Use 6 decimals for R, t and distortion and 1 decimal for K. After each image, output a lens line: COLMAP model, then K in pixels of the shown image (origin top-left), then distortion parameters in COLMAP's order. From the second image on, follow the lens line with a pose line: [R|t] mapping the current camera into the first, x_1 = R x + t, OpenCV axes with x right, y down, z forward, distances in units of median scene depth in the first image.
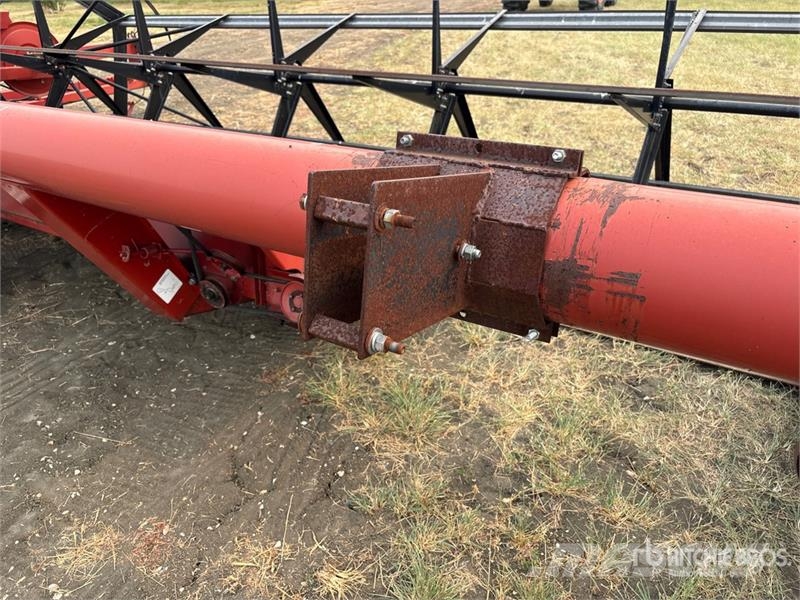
lens RADIAL K [[603.0, 0, 404.2], [0, 603.0, 294.4], [0, 0, 1]] dist [0.042019, -0.044963]
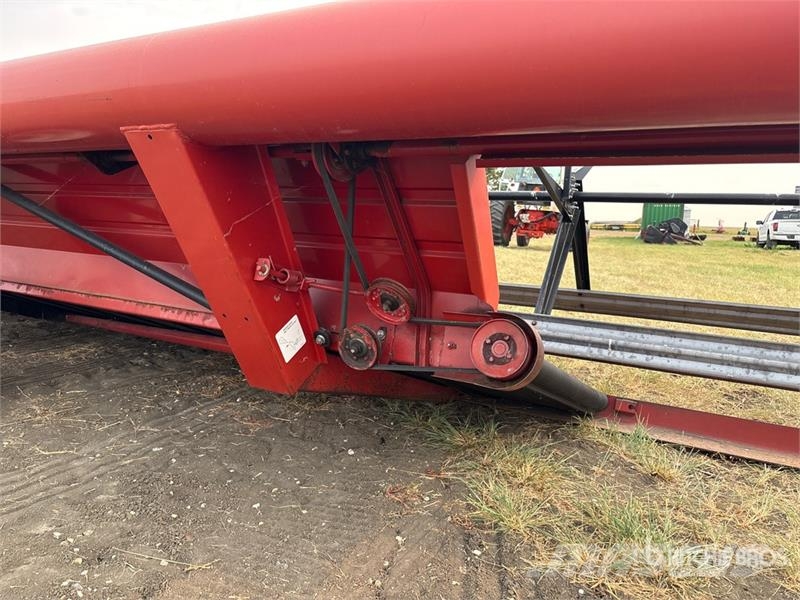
lens RADIAL K [[603.0, 0, 402.0], [0, 603.0, 307.1], [0, 0, 1]] dist [0.042019, -0.044963]
pose [[0.996380, 0.075470, 0.039135, -0.252921], [-0.057764, 0.938758, -0.339701, 0.165793], [-0.062375, 0.336211, 0.939719, 0.262383]]
